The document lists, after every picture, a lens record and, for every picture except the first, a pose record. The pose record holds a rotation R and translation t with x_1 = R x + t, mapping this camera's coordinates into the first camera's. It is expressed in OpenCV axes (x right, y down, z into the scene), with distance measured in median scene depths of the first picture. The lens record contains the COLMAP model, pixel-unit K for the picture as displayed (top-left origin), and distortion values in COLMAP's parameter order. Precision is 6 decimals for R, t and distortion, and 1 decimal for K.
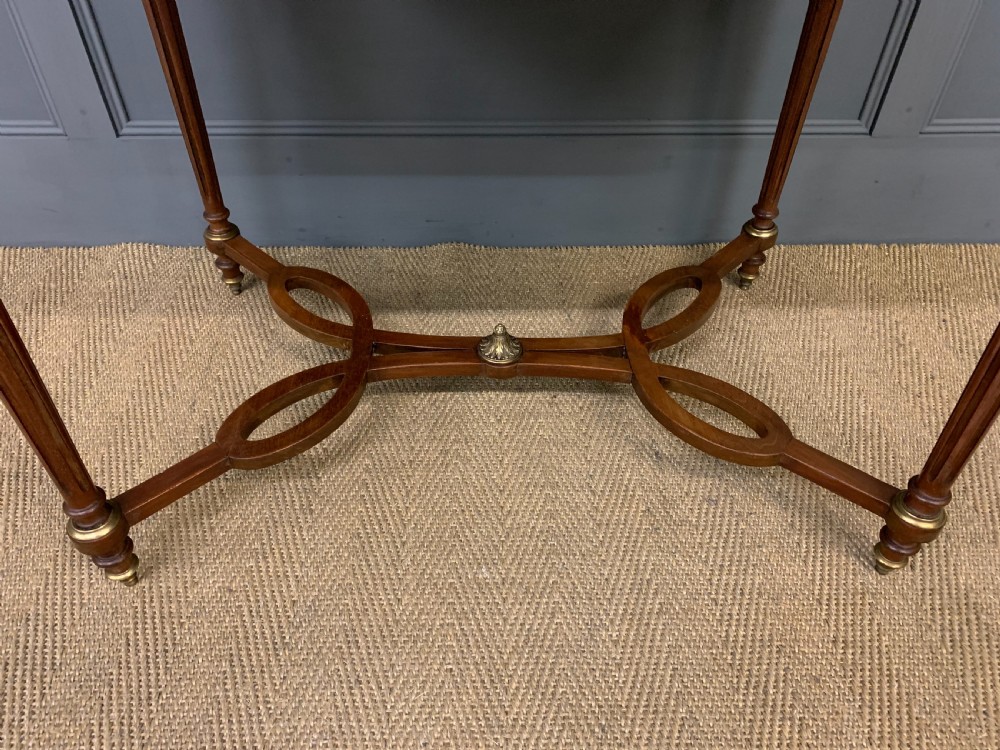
lens RADIAL K [[772.6, 0, 490.5], [0, 772.6, 371.8], [0, 0, 1]] dist [0.014443, -0.003777]
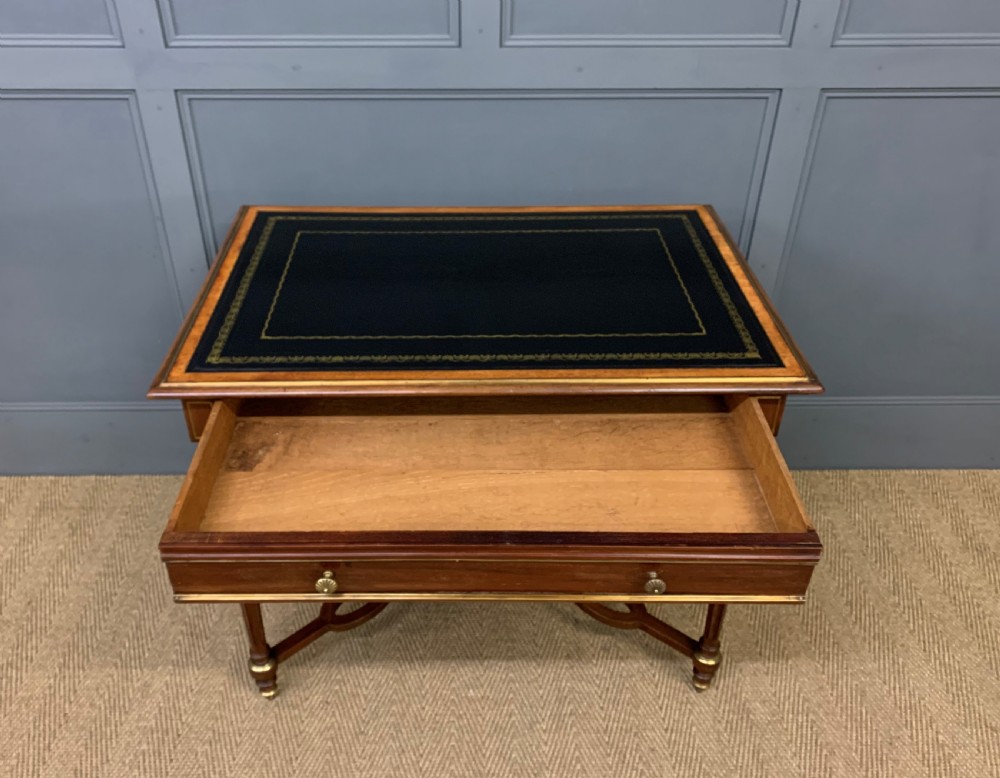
lens RADIAL K [[864.6, 0, 468.5], [0, 864.6, 379.8], [0, 0, 1]] dist [-0.005959, 0.023862]
pose [[0.999995, -0.002594, -0.001533, -0.009353], [0.002362, 0.990746, -0.135710, -0.165113], [0.001871, 0.135705, 0.990747, -0.973358]]
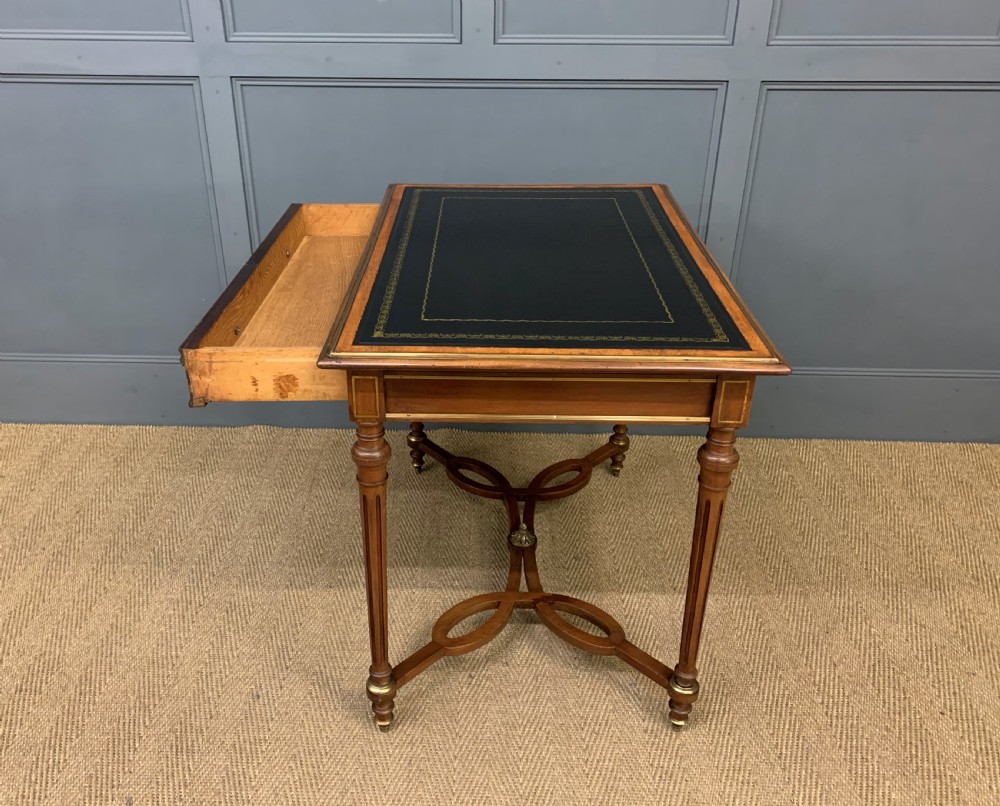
lens RADIAL K [[870.9, 0, 461.1], [0, 870.9, 383.0], [0, 0, 1]] dist [0.024775, -0.018174]
pose [[0.998757, 0.020610, -0.045380, 0.090516], [-0.031512, 0.966541, -0.254571, 0.312733], [0.038615, 0.255685, 0.965989, -1.227213]]
